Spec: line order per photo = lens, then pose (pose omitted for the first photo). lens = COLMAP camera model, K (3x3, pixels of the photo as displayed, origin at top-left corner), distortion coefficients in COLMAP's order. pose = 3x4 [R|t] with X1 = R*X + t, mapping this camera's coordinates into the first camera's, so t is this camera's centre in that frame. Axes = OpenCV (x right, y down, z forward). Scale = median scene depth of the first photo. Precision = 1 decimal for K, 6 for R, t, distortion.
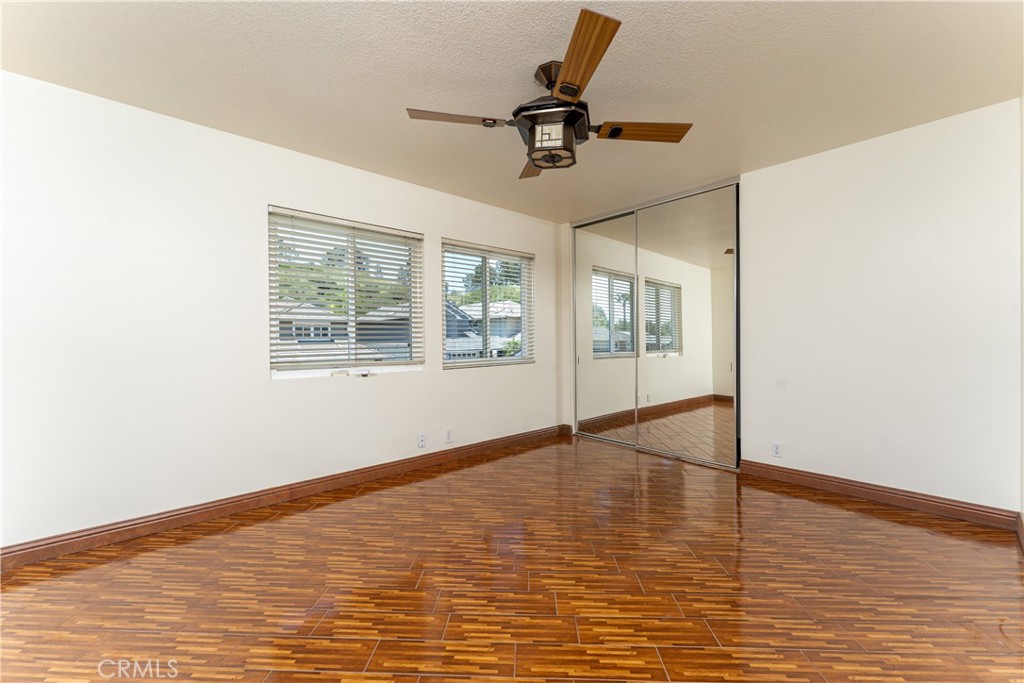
lens RADIAL K [[411.9, 0, 509.6], [0, 411.9, 341.7], [0, 0, 1]] dist [-0.001023, 0.000033]
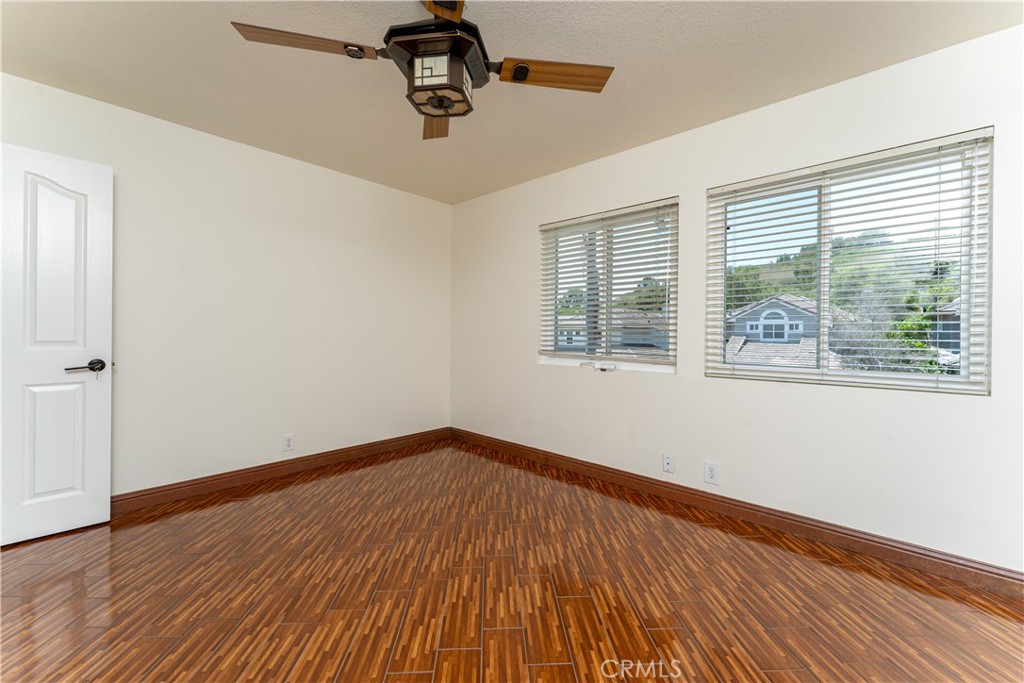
lens RADIAL K [[411.9, 0, 509.5], [0, 411.9, 333.5], [0, 0, 1]] dist [-0.001023, 0.000033]
pose [[0.087830, 0.006584, -0.996114, 0.645719], [-0.018157, 0.999823, 0.005008, -0.003737], [0.995970, 0.017647, 0.087934, 0.764160]]
